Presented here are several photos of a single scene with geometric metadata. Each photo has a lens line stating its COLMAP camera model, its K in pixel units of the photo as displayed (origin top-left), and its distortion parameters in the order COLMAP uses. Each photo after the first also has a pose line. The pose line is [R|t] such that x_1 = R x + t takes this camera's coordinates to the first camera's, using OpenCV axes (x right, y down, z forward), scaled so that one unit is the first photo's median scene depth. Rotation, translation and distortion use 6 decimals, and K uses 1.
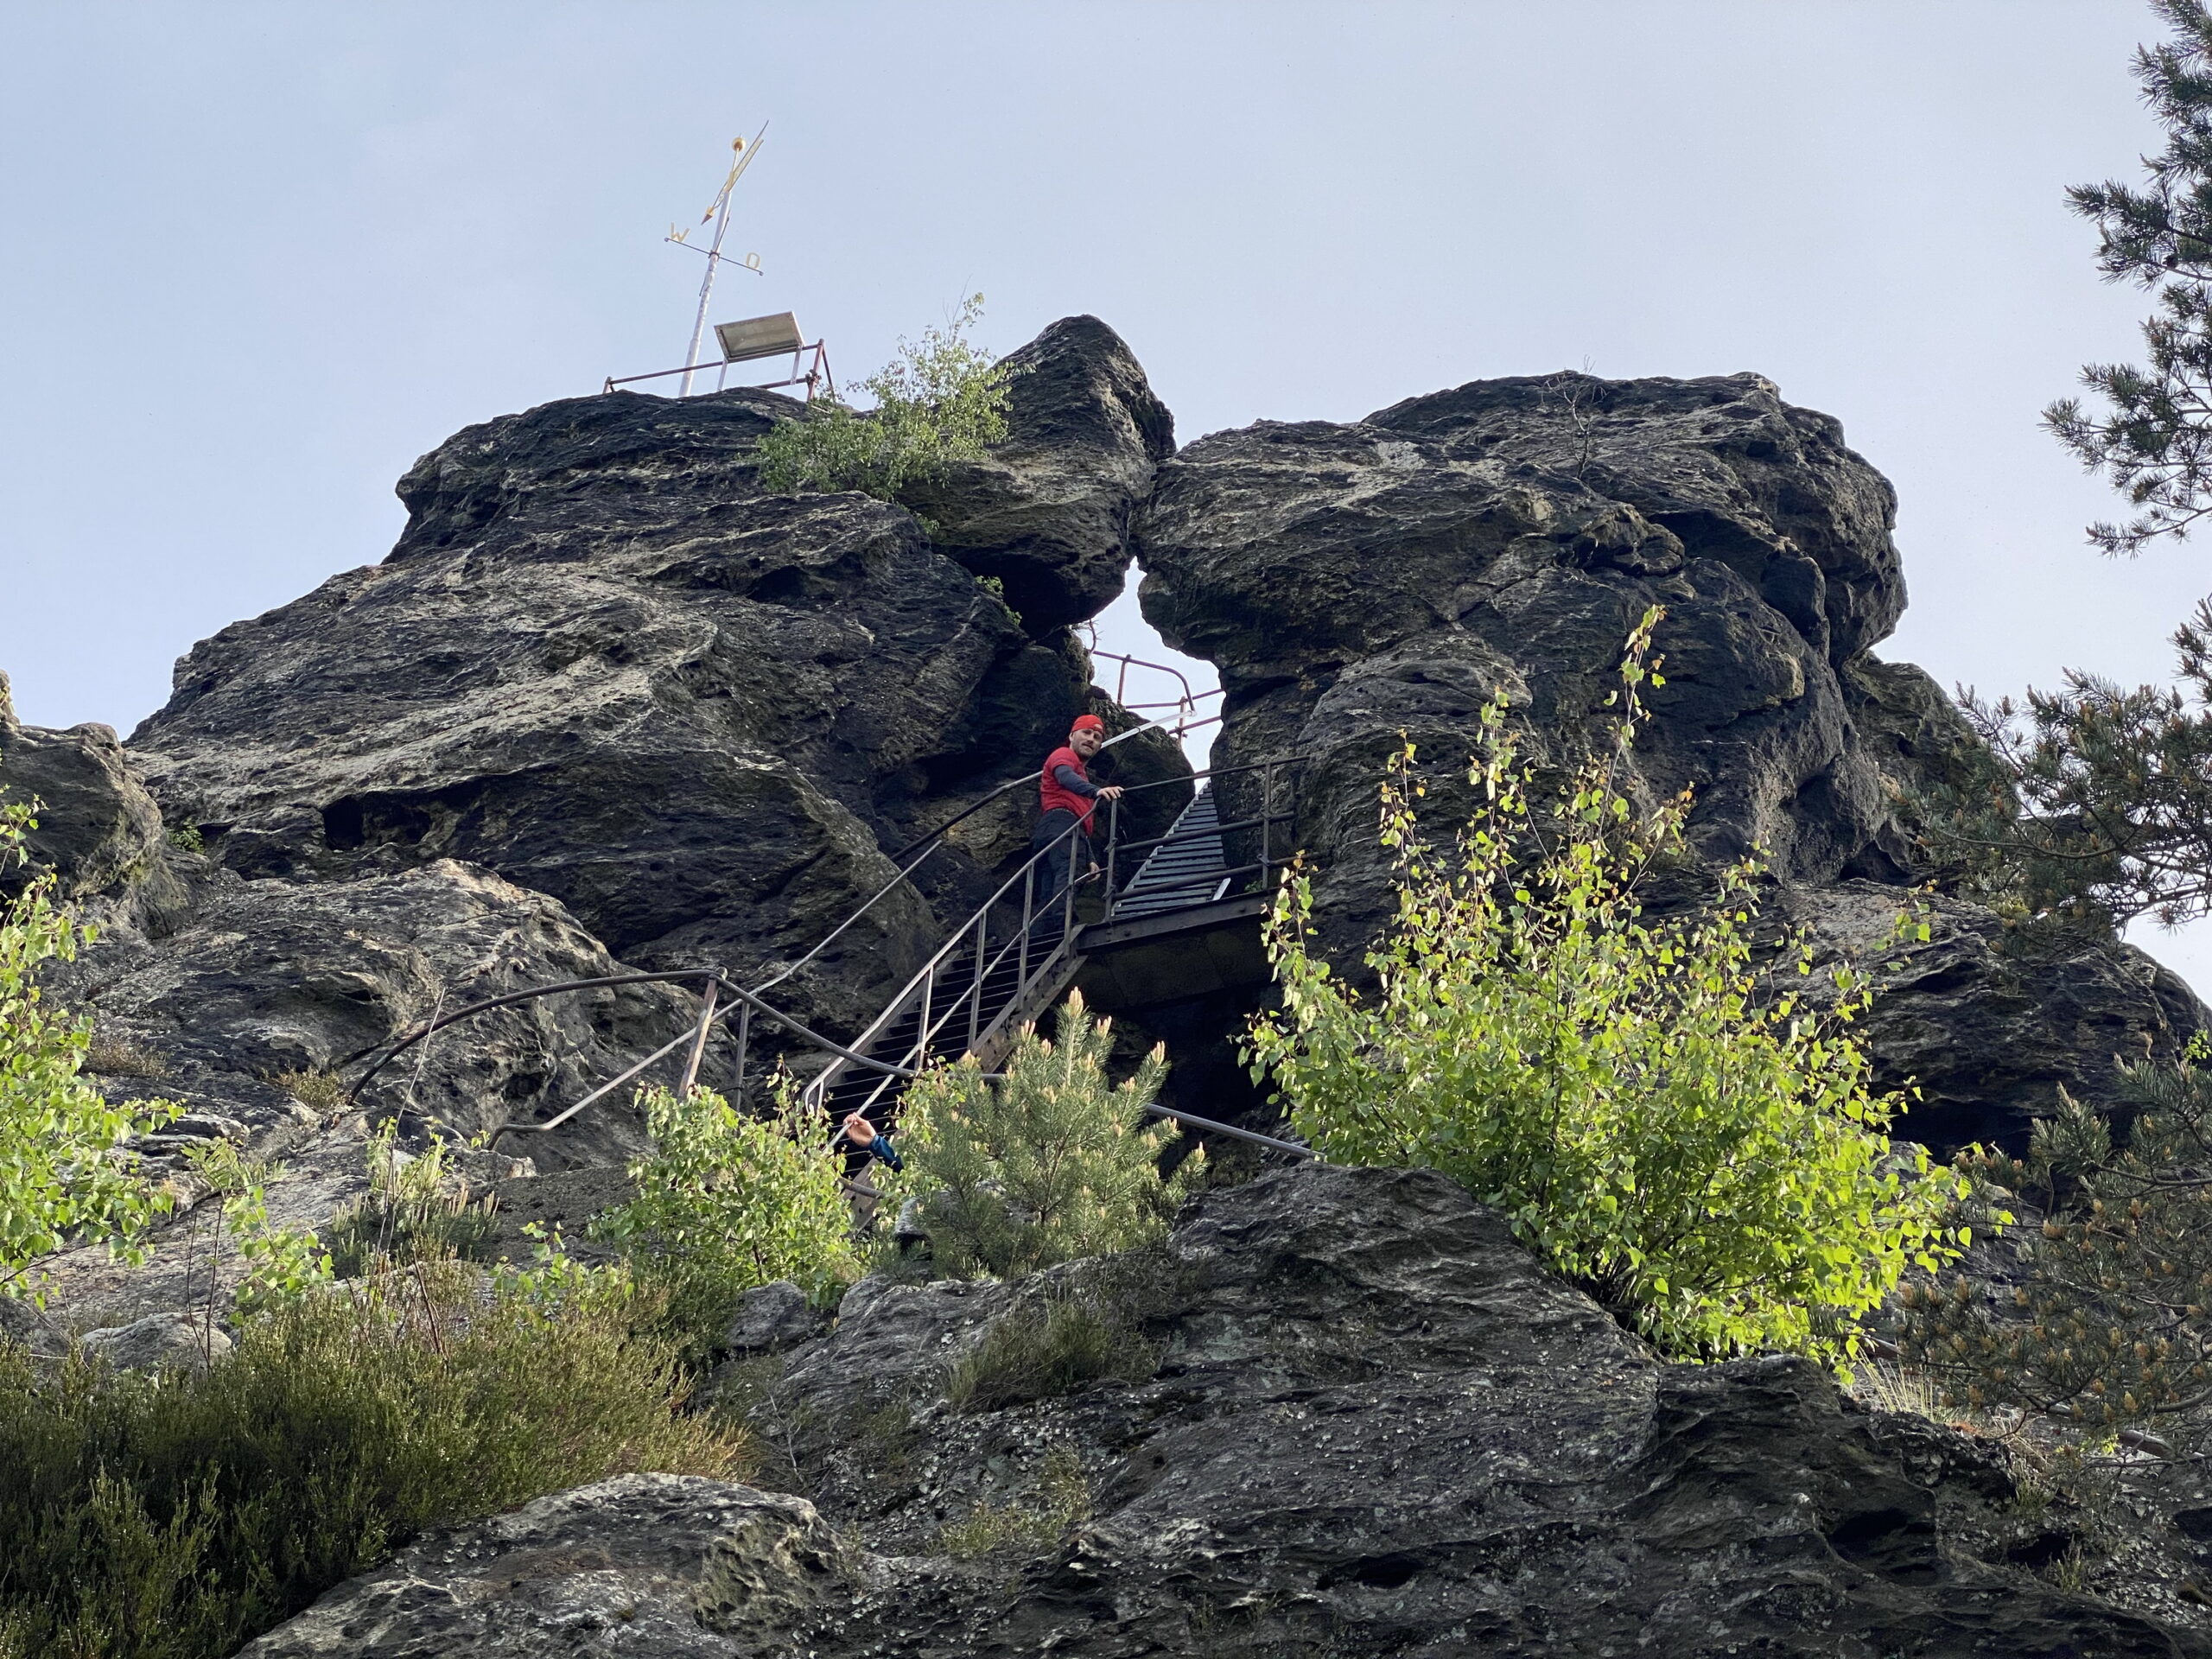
lens RADIAL K [[3308.7, 0, 1117.4], [0, 3308.7, 829.3], [0, 0, 1]] dist [0.146526, -0.012083]
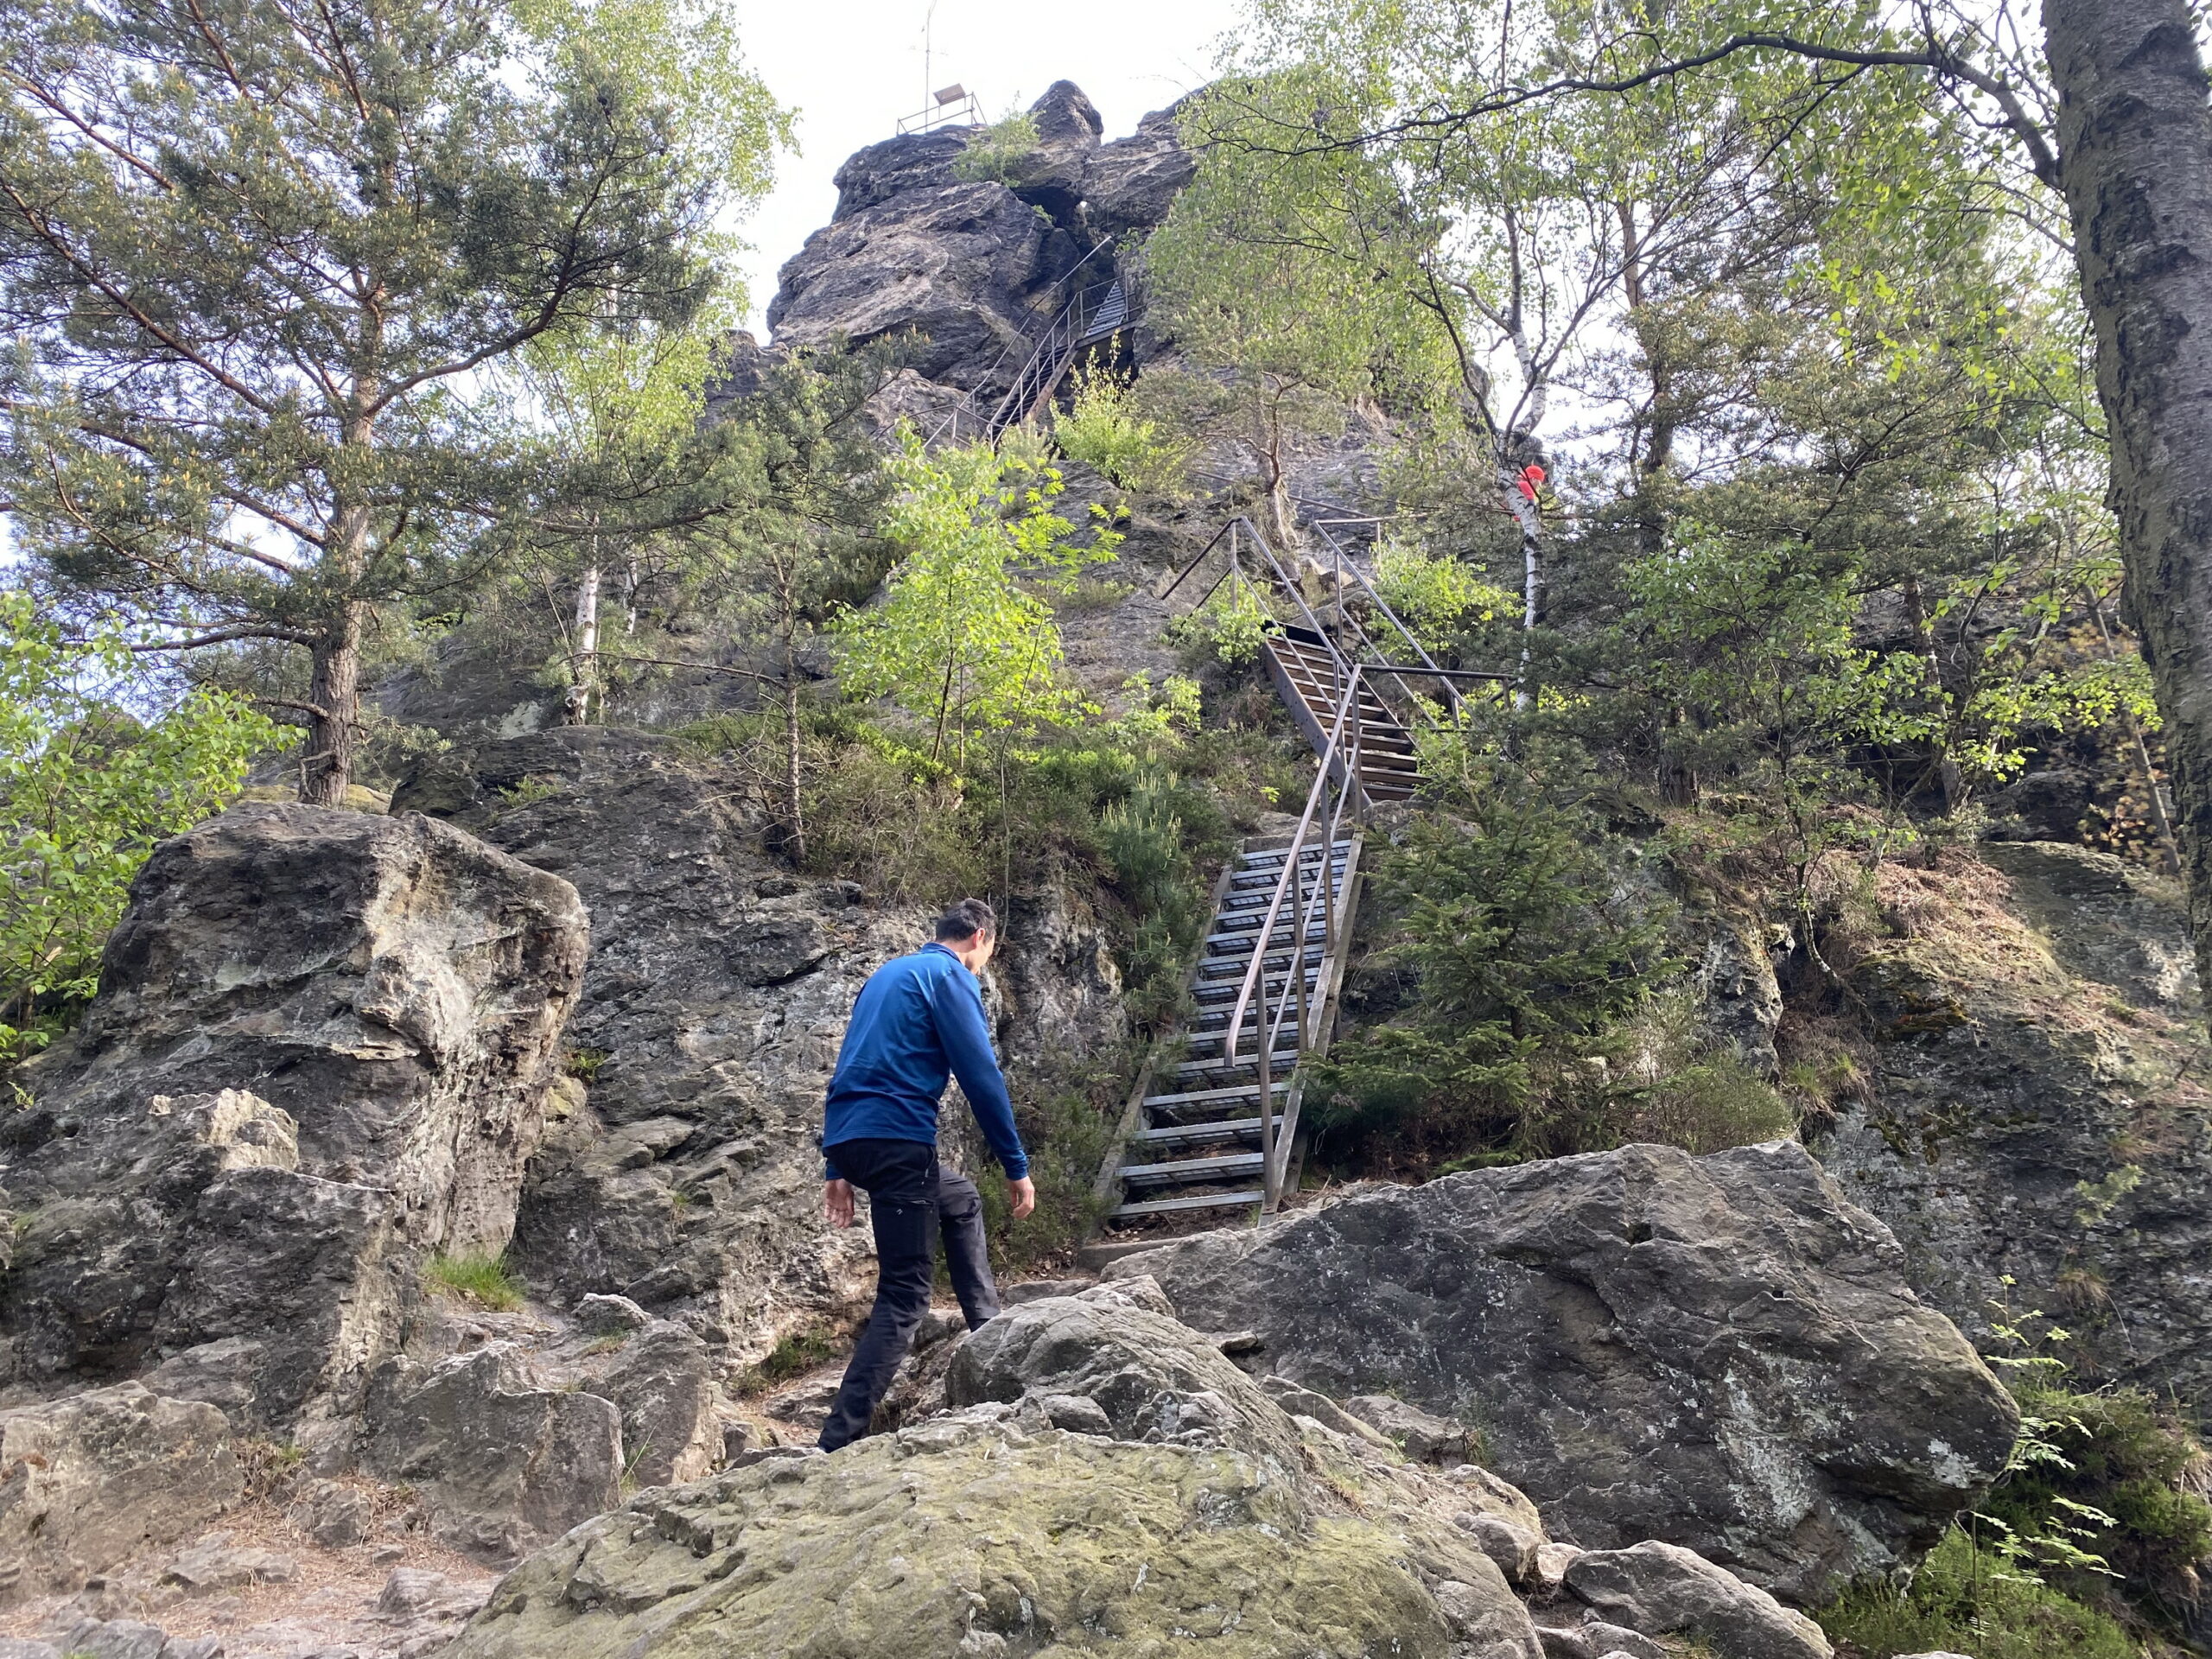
lens RADIAL K [[1682.1, 0, 1115.9], [0, 1682.1, 828.4], [0, 0, 1]] dist [-0.000940, 0.040757]
pose [[0.984599, -0.128650, -0.118379, 0.136277], [0.164363, 0.911910, 0.376037, -0.124435], [0.059574, -0.389703, 0.919012, -0.583941]]
